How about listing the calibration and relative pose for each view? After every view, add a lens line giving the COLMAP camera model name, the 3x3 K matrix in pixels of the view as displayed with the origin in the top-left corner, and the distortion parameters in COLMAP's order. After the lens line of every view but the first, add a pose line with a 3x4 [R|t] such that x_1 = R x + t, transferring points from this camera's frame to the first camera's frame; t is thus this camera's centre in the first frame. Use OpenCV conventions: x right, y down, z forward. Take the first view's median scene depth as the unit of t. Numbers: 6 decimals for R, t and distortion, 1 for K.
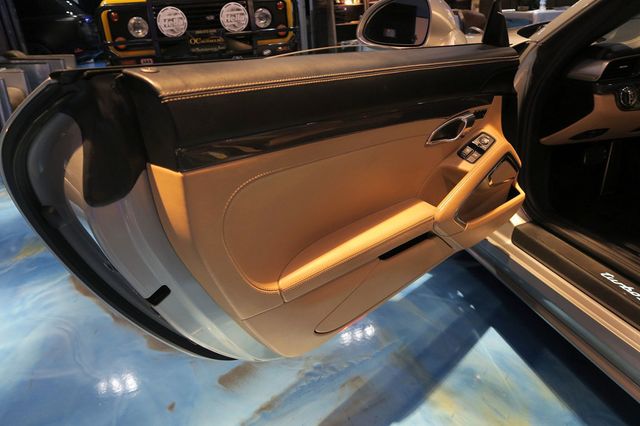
lens RADIAL K [[439.6, 0, 320.0], [0, 439.6, 213.0], [0, 0, 1]] dist [-0.020831, 0.001929]
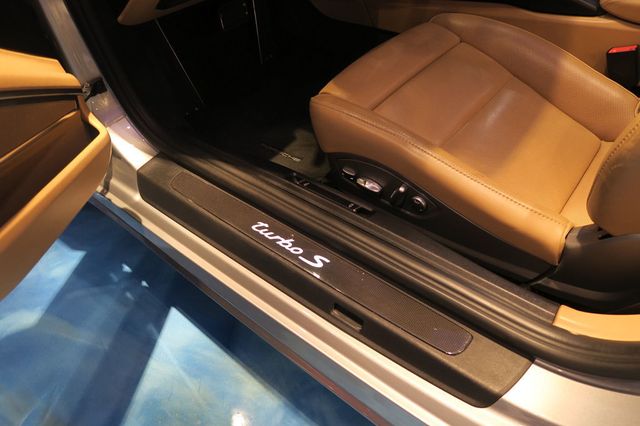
lens RADIAL K [[439.6, 0, 320.0], [0, 439.6, 213.0], [0, 0, 1]] dist [-0.020831, 0.001929]
pose [[0.805044, -0.416820, 0.422097, 0.367225], [0.275287, 0.892785, 0.356584, -0.068961], [-0.525473, -0.170868, 0.833476, 0.321430]]
